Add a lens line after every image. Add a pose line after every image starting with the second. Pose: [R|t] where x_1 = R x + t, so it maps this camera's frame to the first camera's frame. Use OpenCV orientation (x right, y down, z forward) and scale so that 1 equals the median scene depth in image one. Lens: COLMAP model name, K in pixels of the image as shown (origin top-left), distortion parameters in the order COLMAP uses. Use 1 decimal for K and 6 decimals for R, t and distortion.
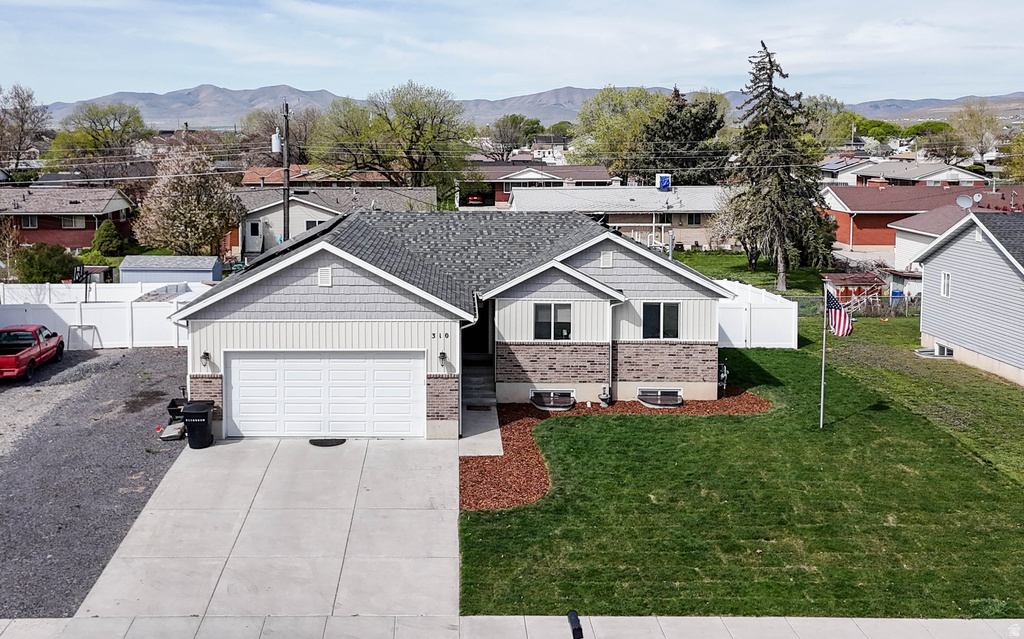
lens RADIAL K [[1093.3, 0, 448.4], [0, 1093.3, 211.5], [0, 0, 1]] dist [0.148442, -0.352115]
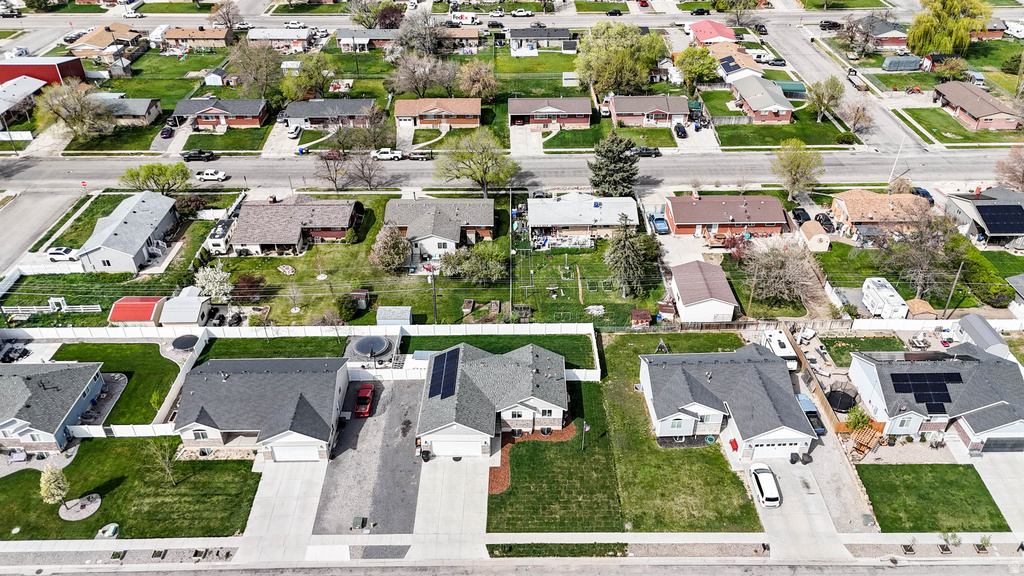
lens RADIAL K [[753.2, 0, 512.0], [0, 753.2, 288.0], [0, 0, 1]] dist [0.081822, -0.078467]
pose [[0.999934, 0.002708, -0.011137, 0.106215], [0.003251, 0.864781, 0.502139, -1.523018], [0.010991, -0.502142, 0.864715, -0.954952]]
